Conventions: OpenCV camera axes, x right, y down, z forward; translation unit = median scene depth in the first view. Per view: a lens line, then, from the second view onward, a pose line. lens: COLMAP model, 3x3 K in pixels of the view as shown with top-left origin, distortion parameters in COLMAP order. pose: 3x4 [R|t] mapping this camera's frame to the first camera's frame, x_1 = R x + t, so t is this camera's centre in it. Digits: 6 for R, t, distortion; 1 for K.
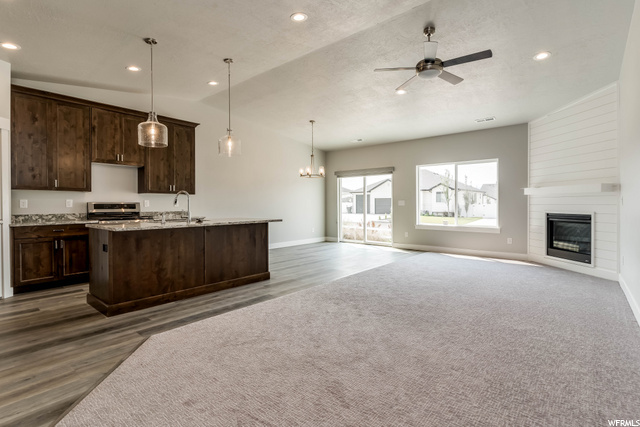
lens RADIAL K [[307.8, 0, 320.0], [0, 307.8, 213.5], [0, 0, 1]] dist [-0.000993, -0.000279]
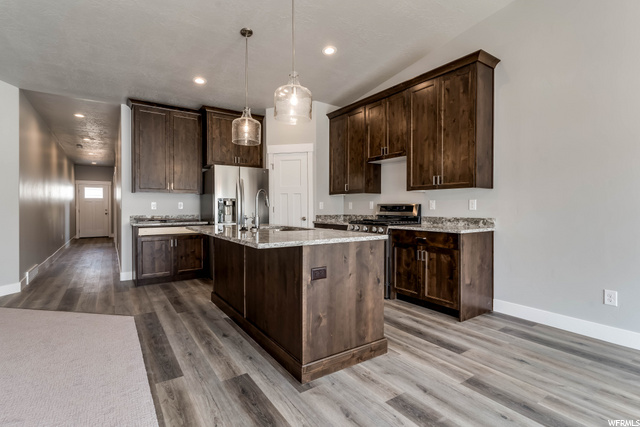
lens RADIAL K [[307.8, 0, 320.0], [0, 307.8, 213.5], [0, 0, 1]] dist [-0.000993, -0.000279]
pose [[-0.268233, 0.021595, -0.963112, 0.299307], [-0.024217, 0.999282, 0.029151, -0.042550], [0.963050, 0.031143, -0.267518, 1.471045]]
